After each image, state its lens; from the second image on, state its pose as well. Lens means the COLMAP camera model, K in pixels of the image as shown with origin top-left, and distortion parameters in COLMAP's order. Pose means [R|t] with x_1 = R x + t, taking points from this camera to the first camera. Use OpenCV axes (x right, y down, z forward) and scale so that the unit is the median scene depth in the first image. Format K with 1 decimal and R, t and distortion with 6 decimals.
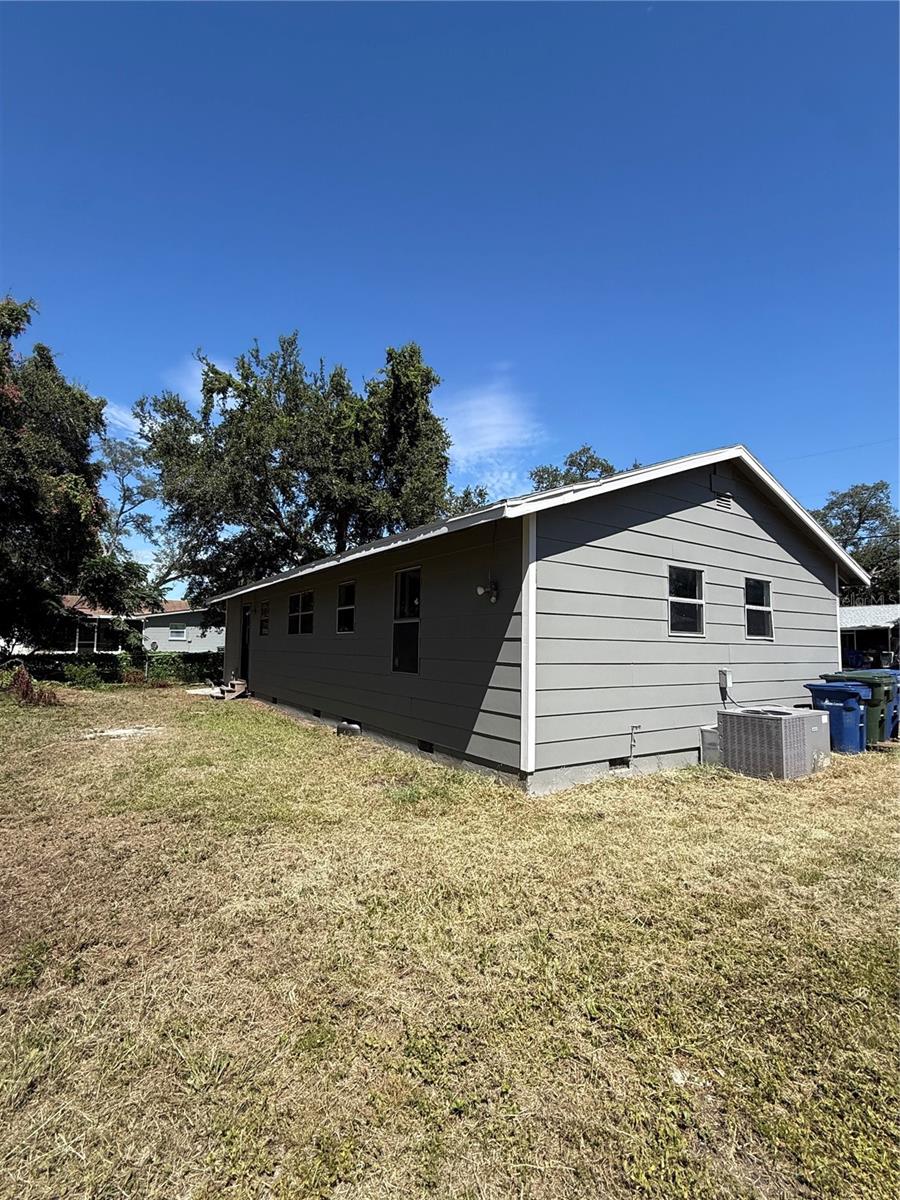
lens RADIAL K [[563.0, 0, 453.0], [0, 563.0, 604.5], [0, 0, 1]] dist [-0.000548, -0.000409]
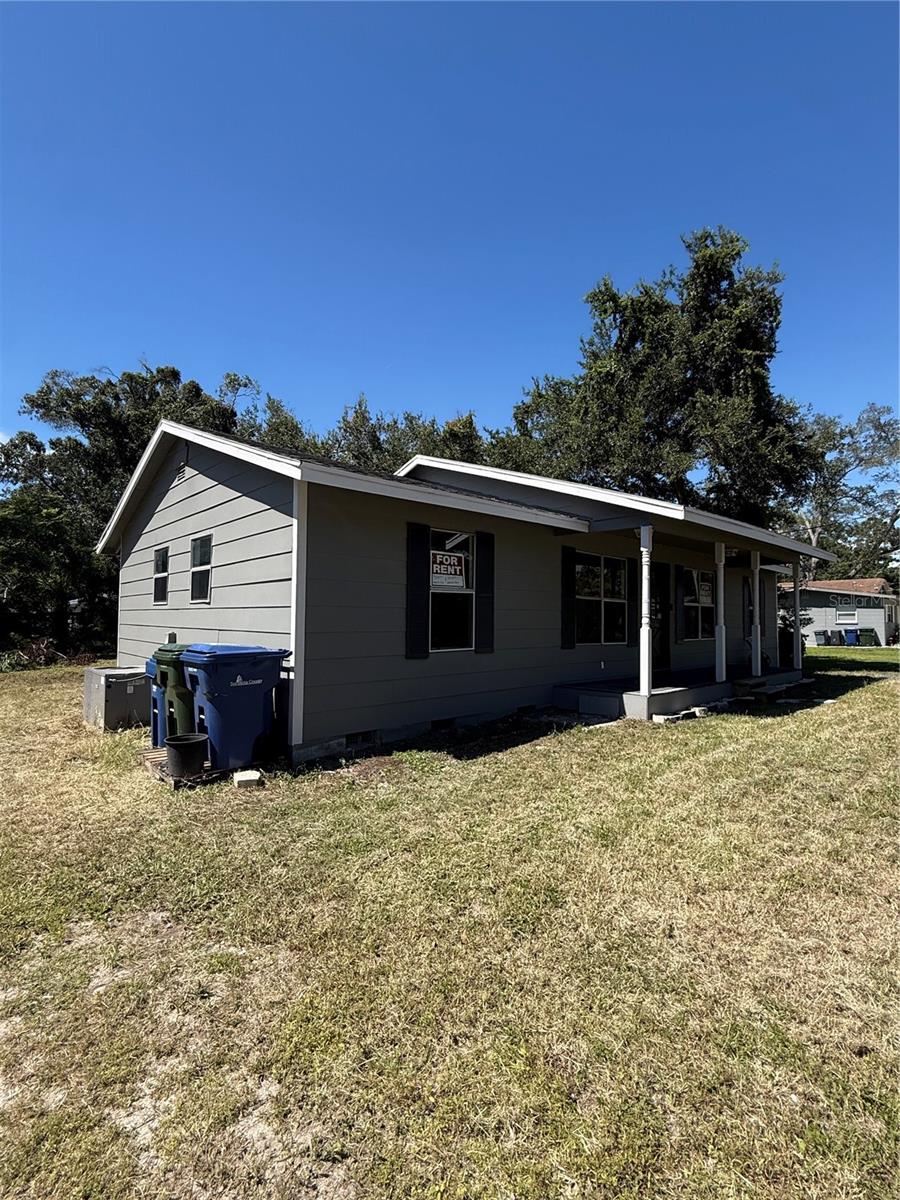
lens RADIAL K [[563.0, 0, 453.0], [0, 563.0, 604.5], [0, 0, 1]] dist [-0.000548, -0.000409]
pose [[0.153735, -0.049021, -0.986895, 1.534723], [0.063045, 0.997220, -0.039713, 0.128788], [0.986099, -0.056114, 0.156398, 1.286224]]
